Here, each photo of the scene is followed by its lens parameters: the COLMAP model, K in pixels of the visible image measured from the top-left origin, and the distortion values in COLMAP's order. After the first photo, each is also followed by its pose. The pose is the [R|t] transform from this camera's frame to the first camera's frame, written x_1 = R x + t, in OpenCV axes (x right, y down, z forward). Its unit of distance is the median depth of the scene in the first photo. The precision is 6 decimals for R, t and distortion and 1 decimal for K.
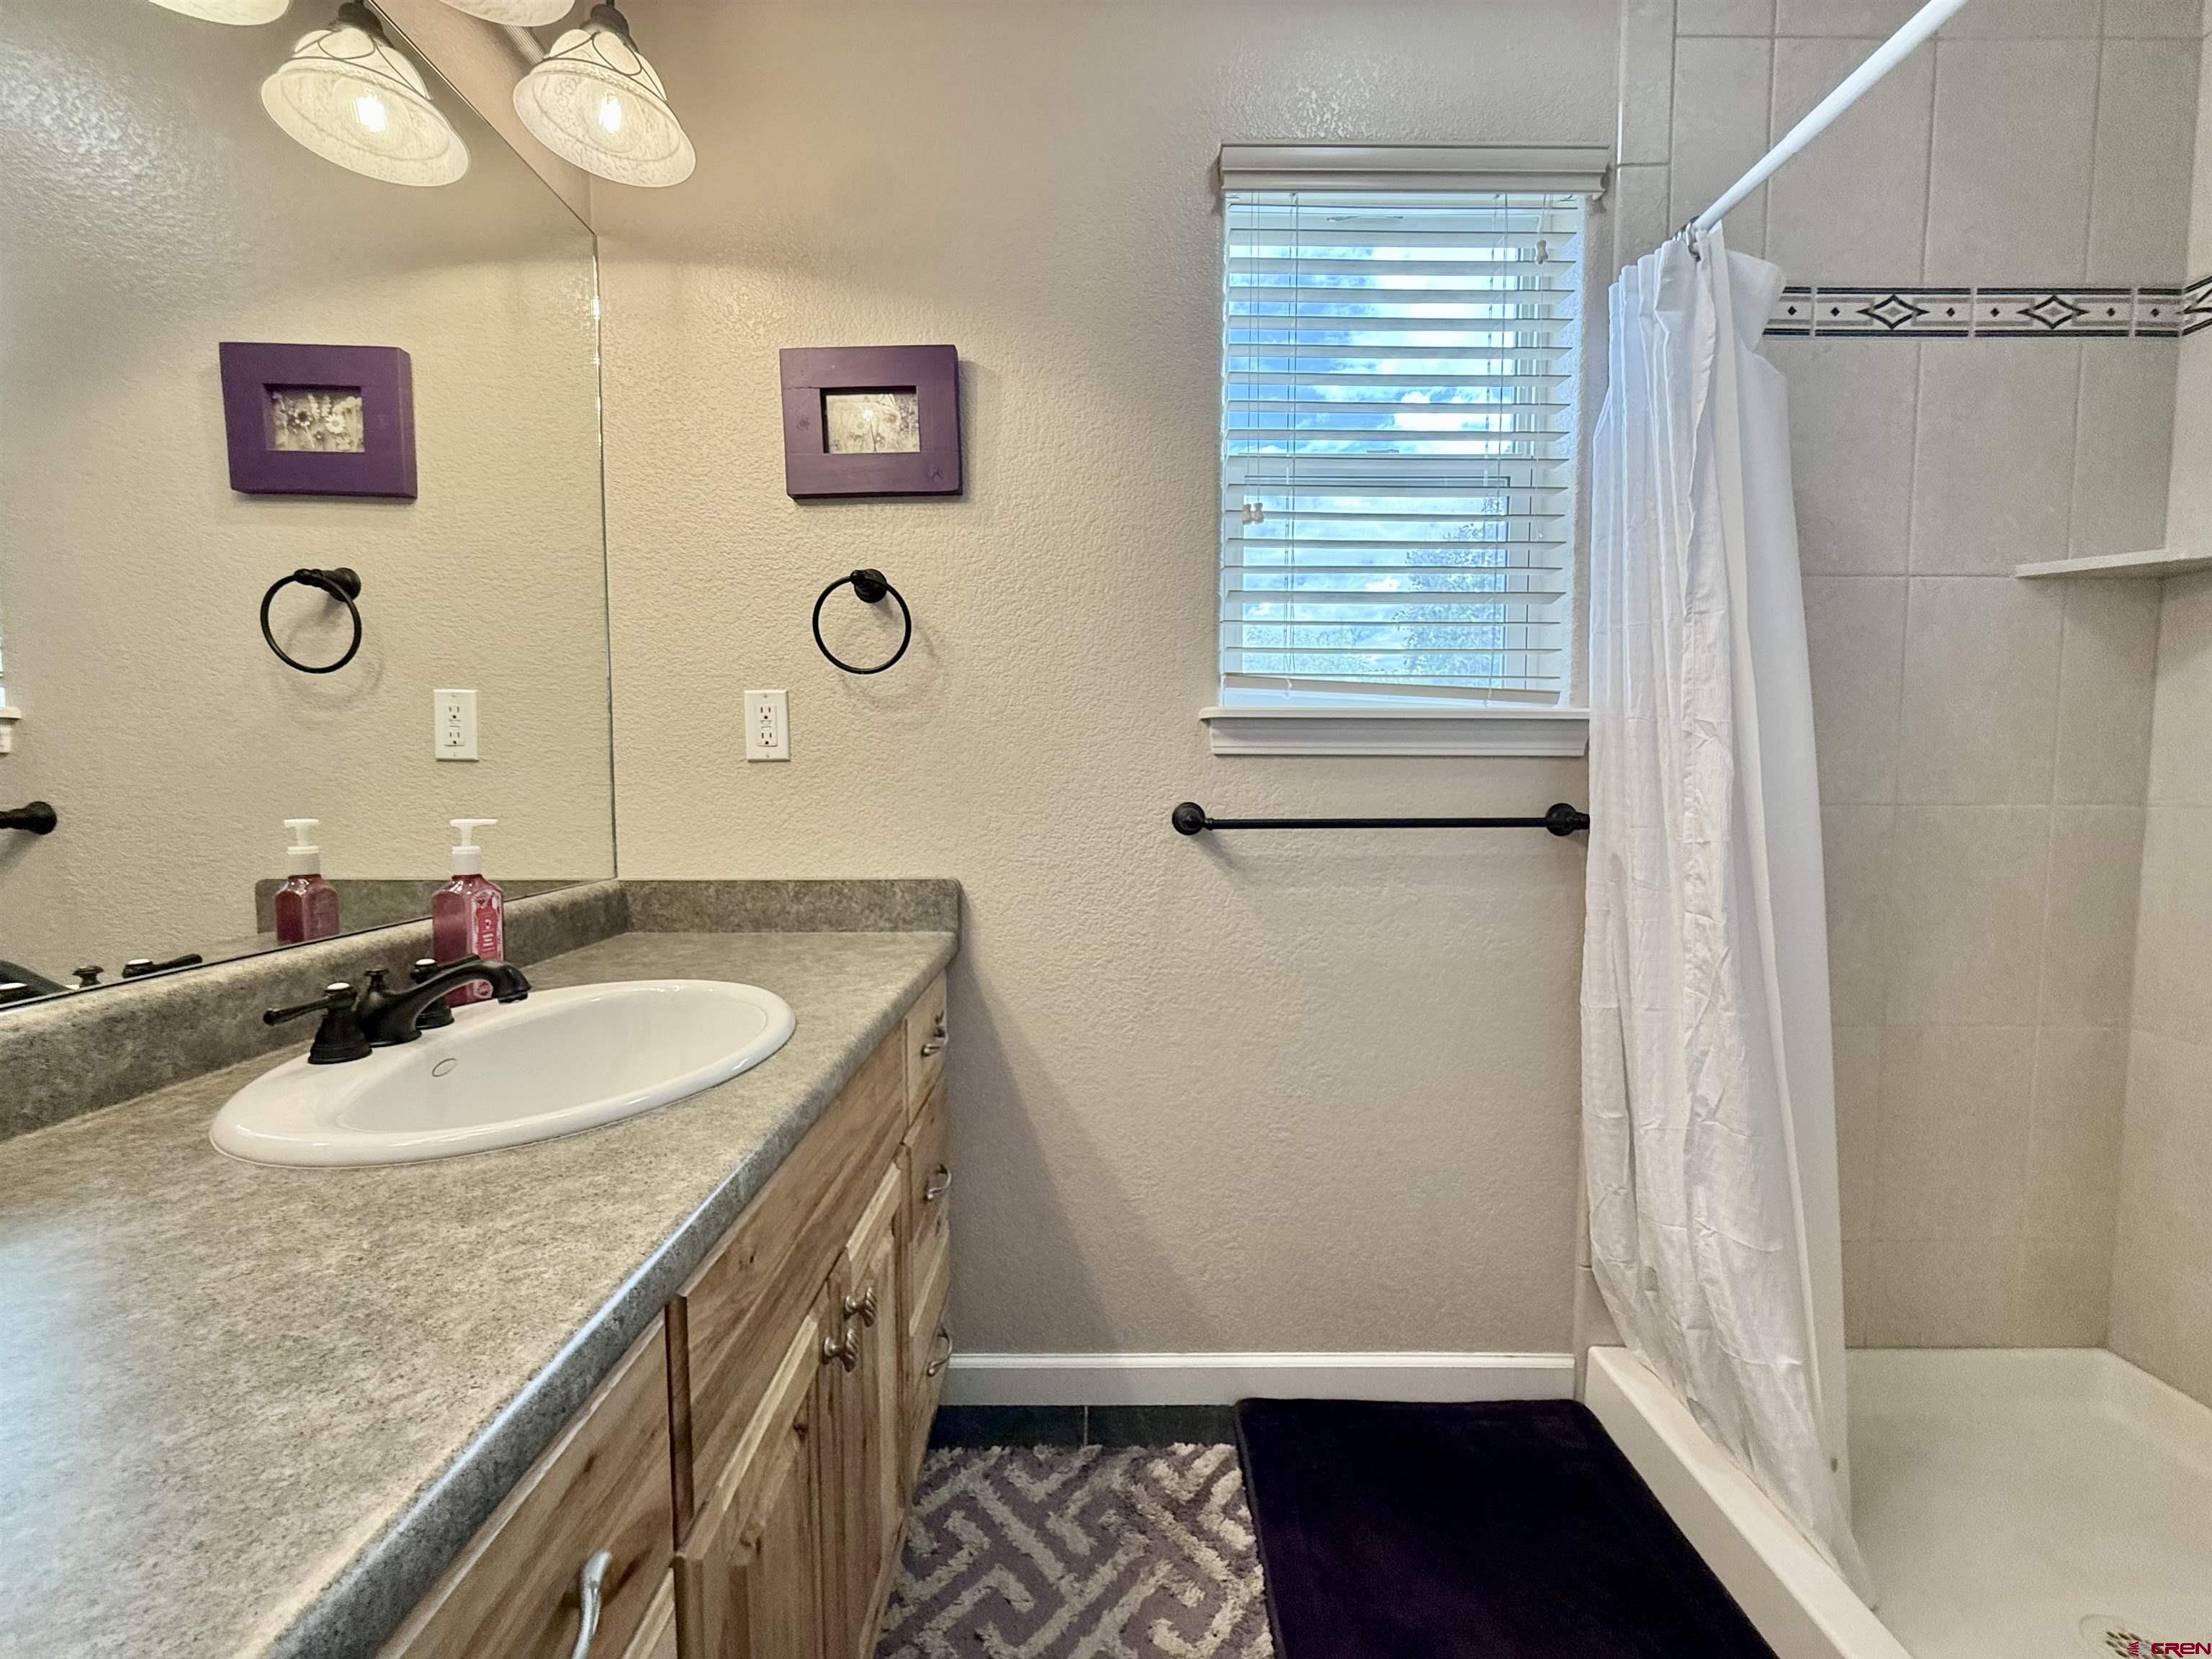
lens RADIAL K [[881.0, 0, 1114.2], [0, 881.0, 830.1], [0, 0, 1]] dist [-0.001807, -0.000038]
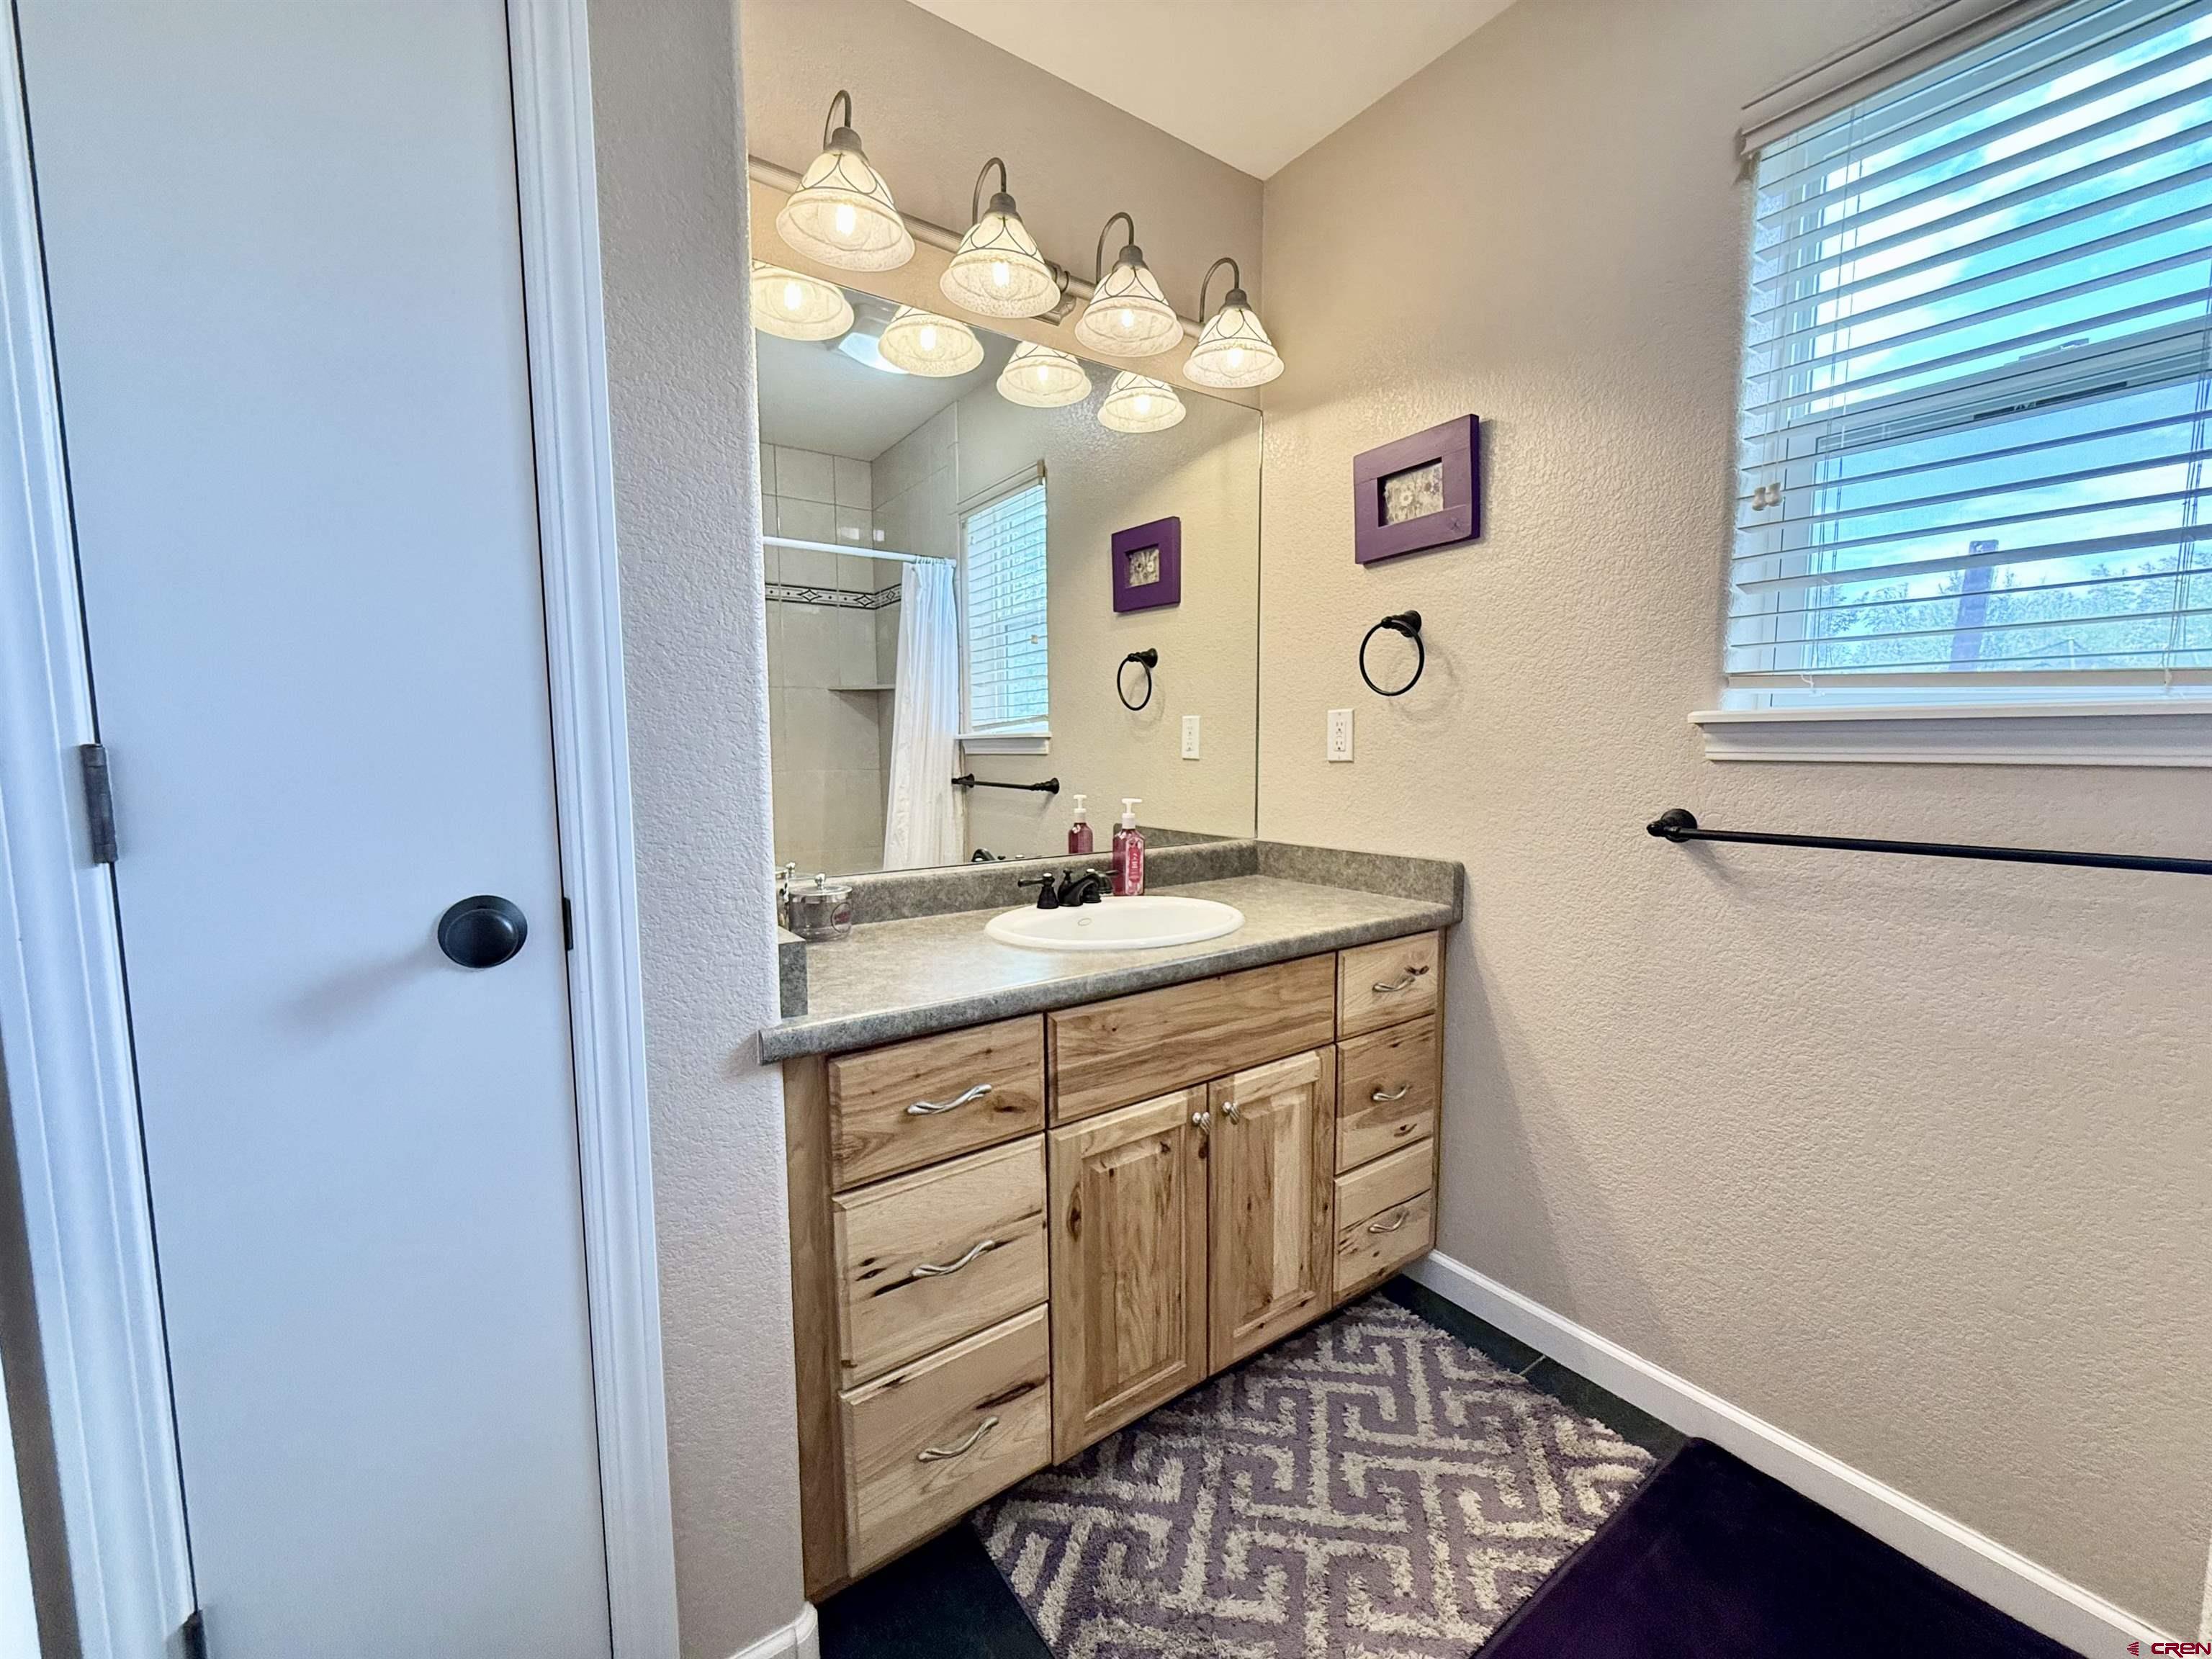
lens RADIAL K [[881.0, 0, 1114.2], [0, 881.0, 830.1], [0, 0, 1]] dist [-0.001807, -0.000038]
pose [[0.579438, 0.074053, -0.811645, 0.538759], [-0.045542, 0.997250, 0.058474, -0.038381], [0.813743, 0.003082, 0.581217, -0.077532]]
